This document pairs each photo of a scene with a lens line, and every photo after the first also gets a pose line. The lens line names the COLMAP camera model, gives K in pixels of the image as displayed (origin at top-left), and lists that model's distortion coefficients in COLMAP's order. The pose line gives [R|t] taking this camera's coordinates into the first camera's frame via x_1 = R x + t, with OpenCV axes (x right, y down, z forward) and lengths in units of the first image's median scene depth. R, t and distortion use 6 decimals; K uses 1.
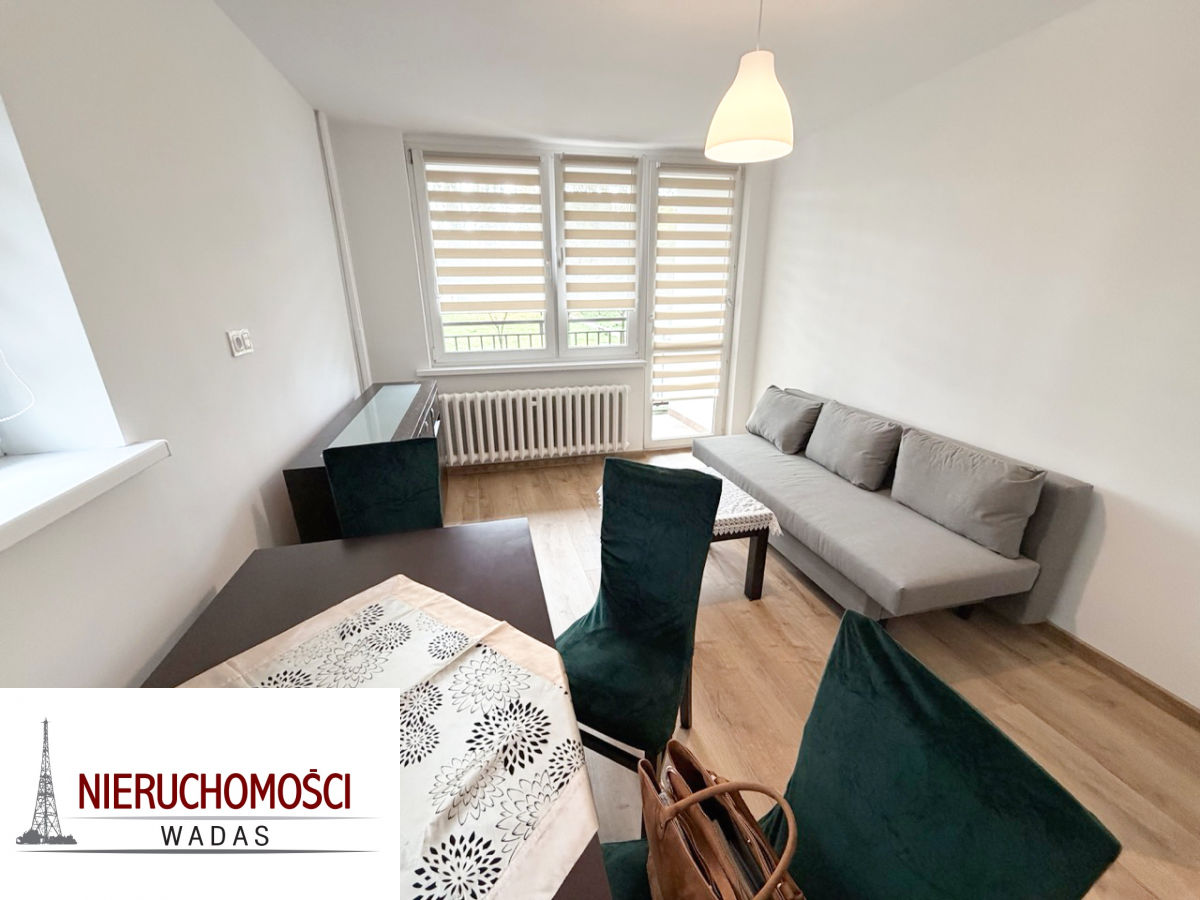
lens RADIAL K [[478.6, 0, 598.4], [0, 478.6, 450.2], [0, 0, 1]] dist [0.000832, -0.000395]
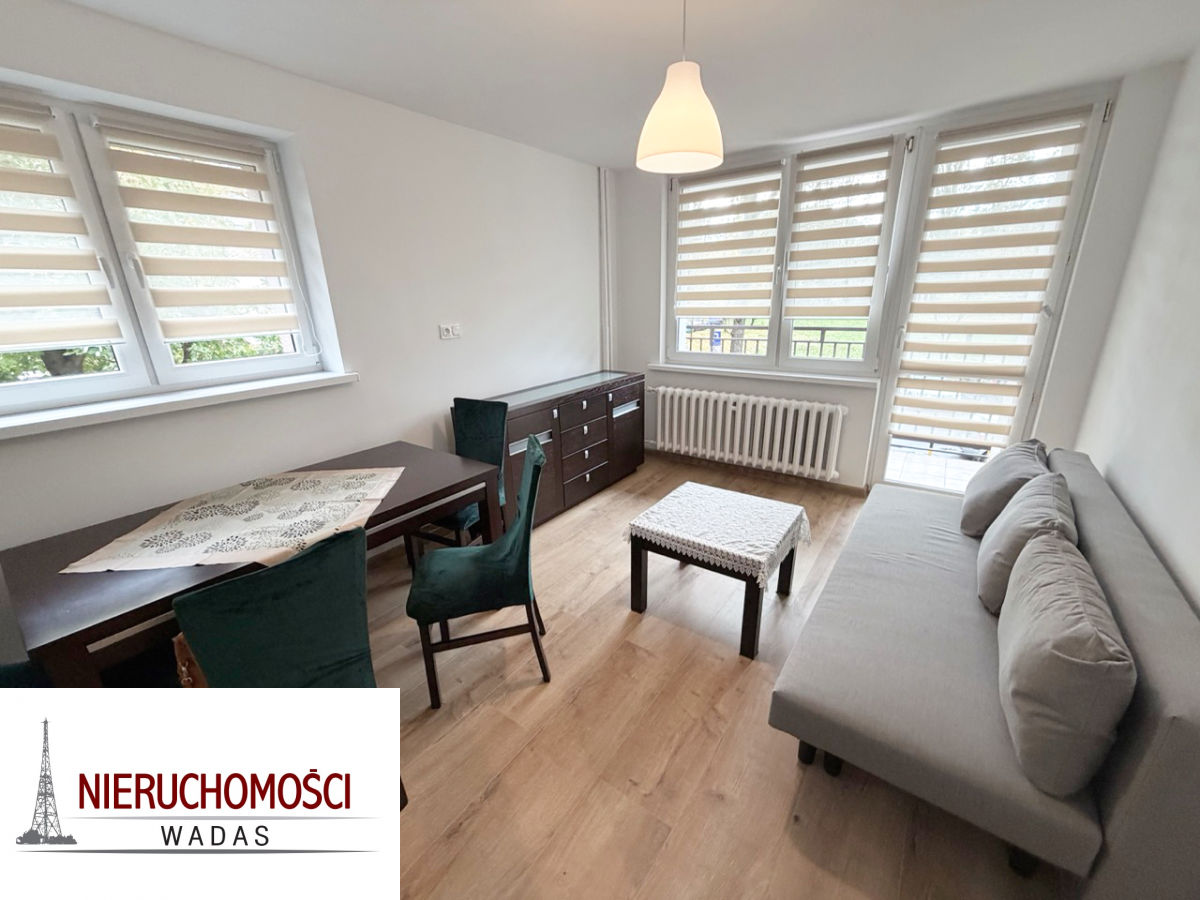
lens RADIAL K [[478.6, 0, 596.4], [0, 478.6, 450.2], [0, 0, 1]] dist [0.000832, -0.000395]
pose [[0.642894, 0.227426, -0.731413, 0.429691], [-0.231304, 0.967966, 0.097670, -0.042480], [0.730196, 0.106388, 0.674904, 0.112801]]
